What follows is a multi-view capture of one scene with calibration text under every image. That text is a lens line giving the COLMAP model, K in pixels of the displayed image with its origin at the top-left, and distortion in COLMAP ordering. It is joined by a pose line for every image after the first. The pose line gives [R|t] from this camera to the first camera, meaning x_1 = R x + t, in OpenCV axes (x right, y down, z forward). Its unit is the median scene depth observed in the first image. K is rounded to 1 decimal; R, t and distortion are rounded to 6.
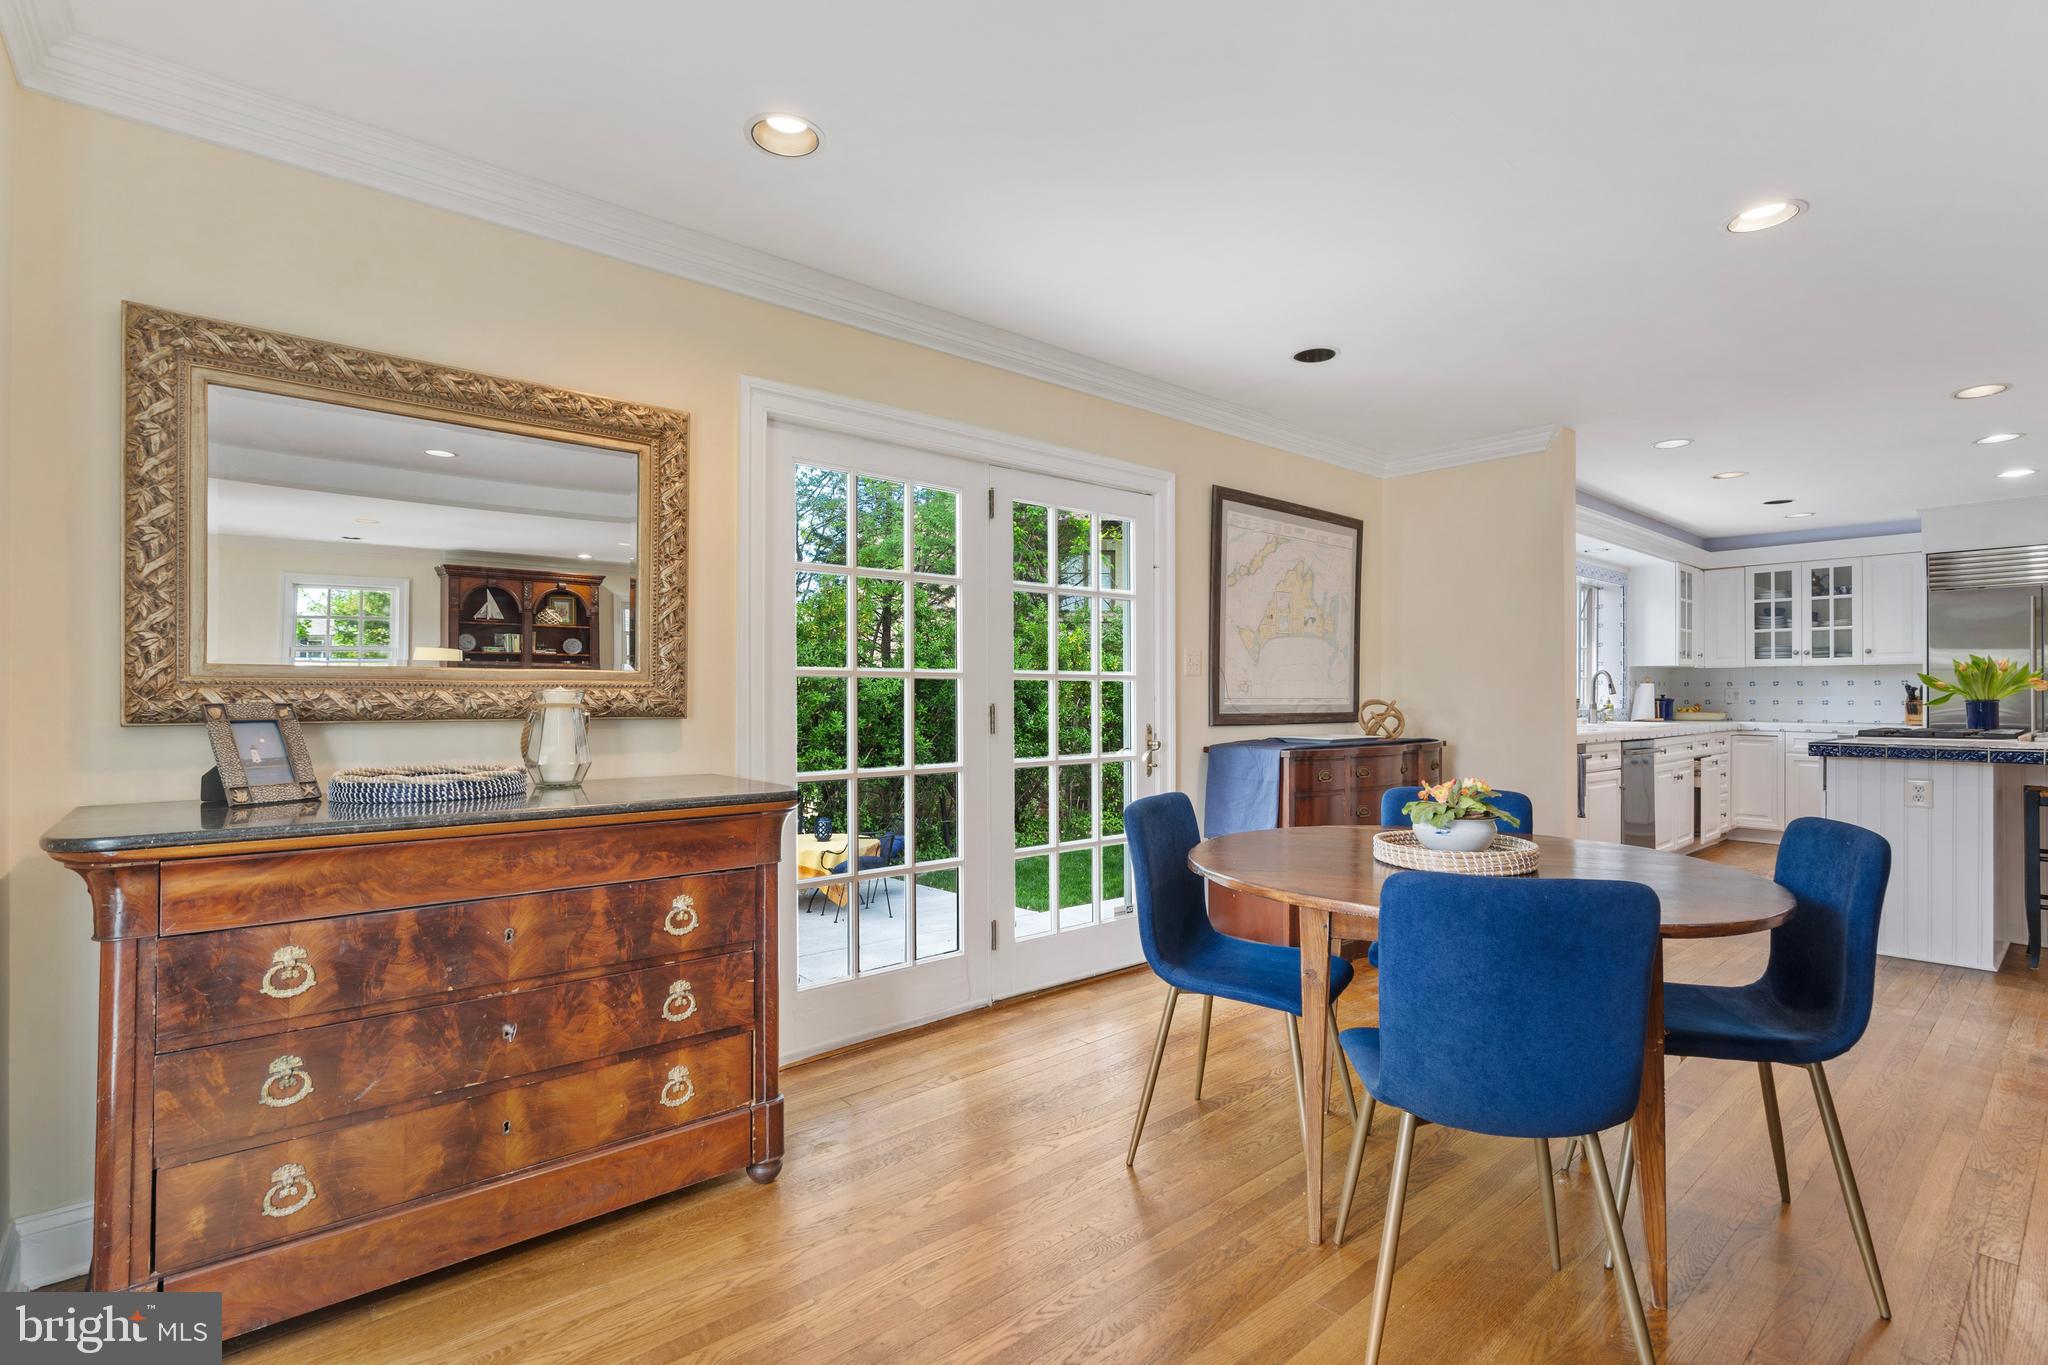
lens RADIAL K [[955.1, 0, 1030.7], [0, 955.1, 687.1], [0, 0, 1]] dist [-0.004618, -0.000272]
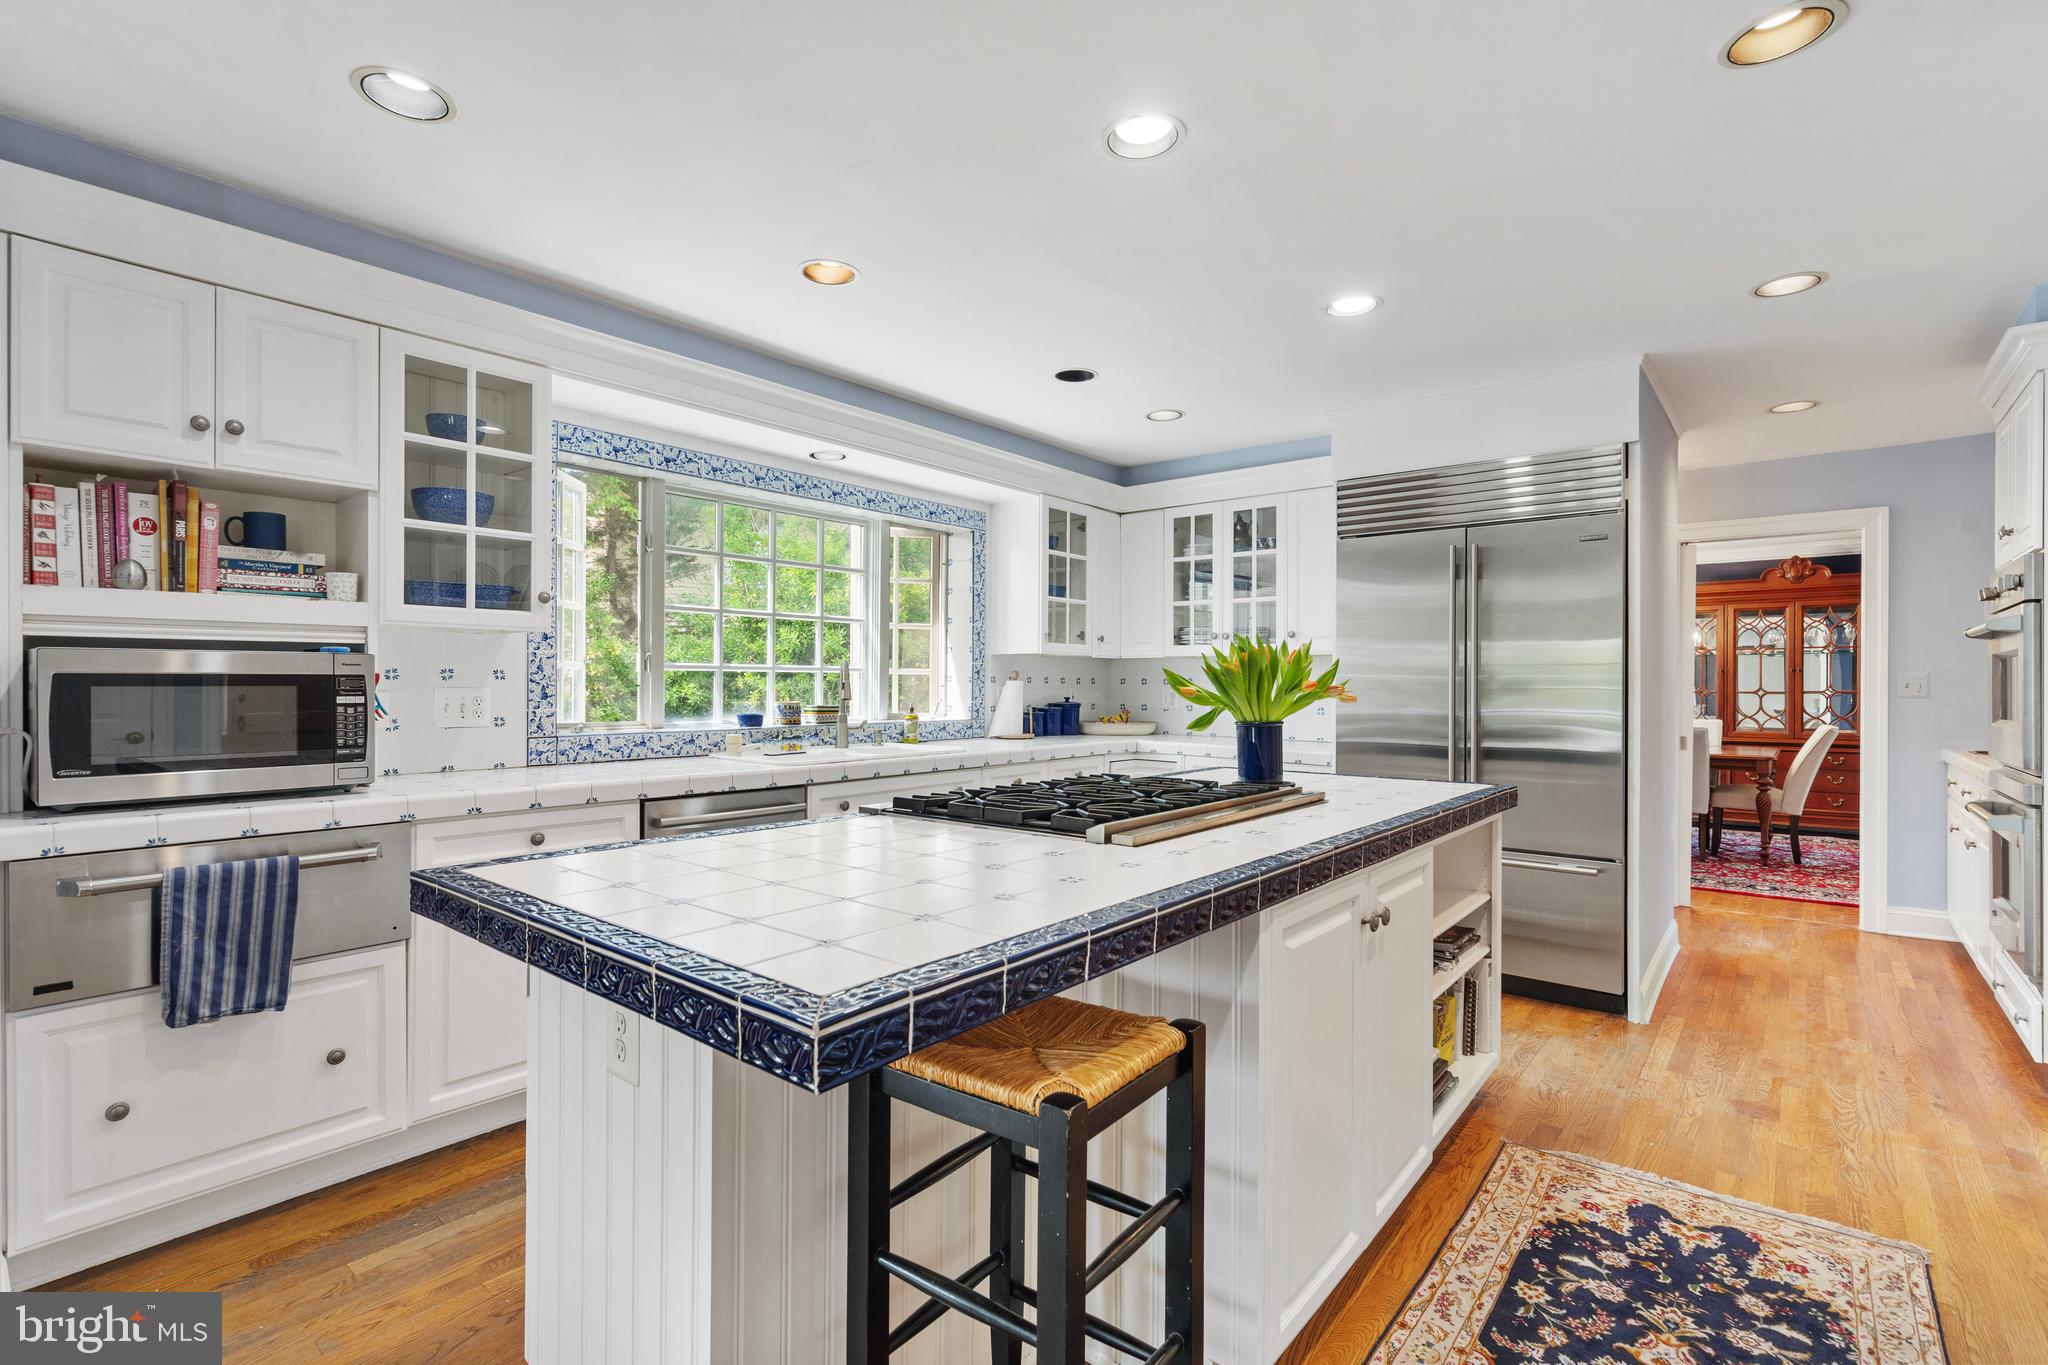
lens RADIAL K [[955.1, 0, 1016.9], [0, 955.1, 681.4], [0, 0, 1]] dist [-0.004618, -0.000272]
pose [[0.990078, 0.002344, 0.140497, 0.567025], [-0.003182, 0.999978, 0.005738, -0.007557], [-0.140480, -0.006128, 0.990065, 0.354740]]
